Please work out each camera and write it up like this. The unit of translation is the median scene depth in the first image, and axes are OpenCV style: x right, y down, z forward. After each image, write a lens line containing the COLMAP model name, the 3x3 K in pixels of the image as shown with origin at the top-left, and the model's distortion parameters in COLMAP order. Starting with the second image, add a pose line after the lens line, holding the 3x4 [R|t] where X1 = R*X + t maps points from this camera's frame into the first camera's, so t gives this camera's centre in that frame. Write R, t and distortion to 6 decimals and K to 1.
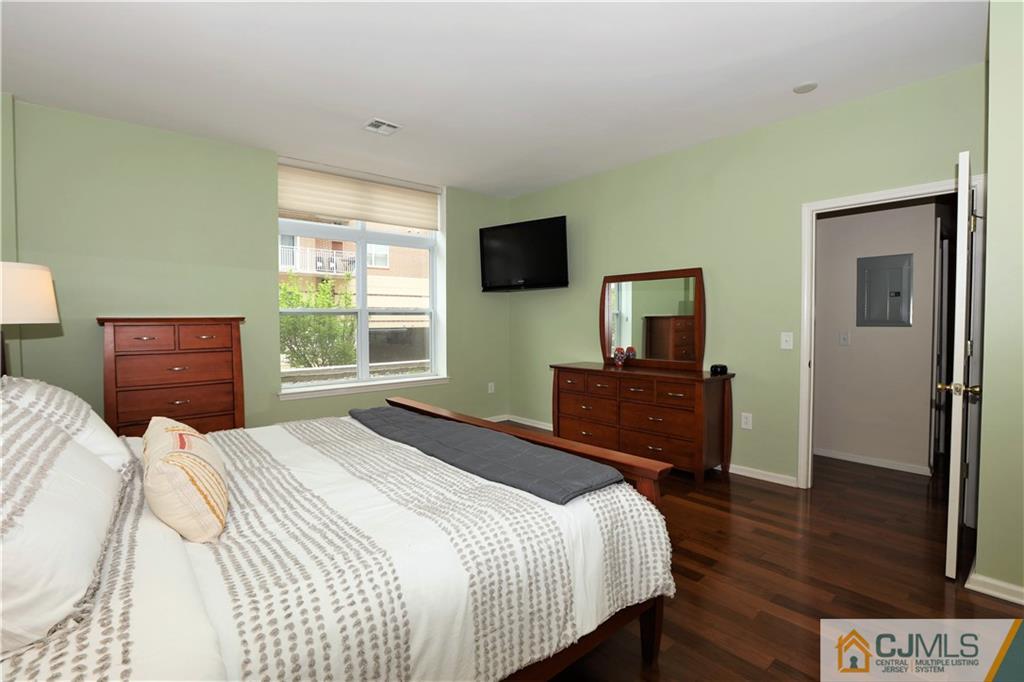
lens RADIAL K [[483.7, 0, 507.8], [0, 483.7, 334.2], [0, 0, 1]] dist [-0.069286, 0.027936]
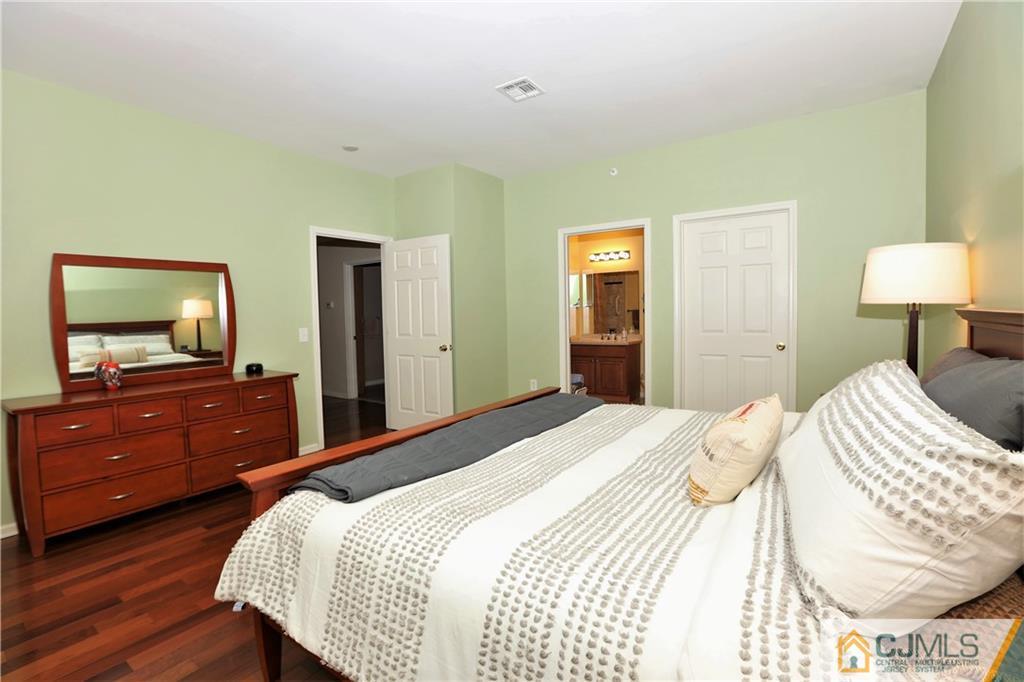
lens RADIAL K [[483.7, 0, 507.8], [0, 483.7, 334.2], [0, 0, 1]] dist [-0.069286, 0.027936]
pose [[-0.245833, -0.031970, 0.968785, -0.644808], [0.052104, 0.997575, 0.046142, -0.015598], [-0.967911, 0.061820, -0.243571, 0.712946]]
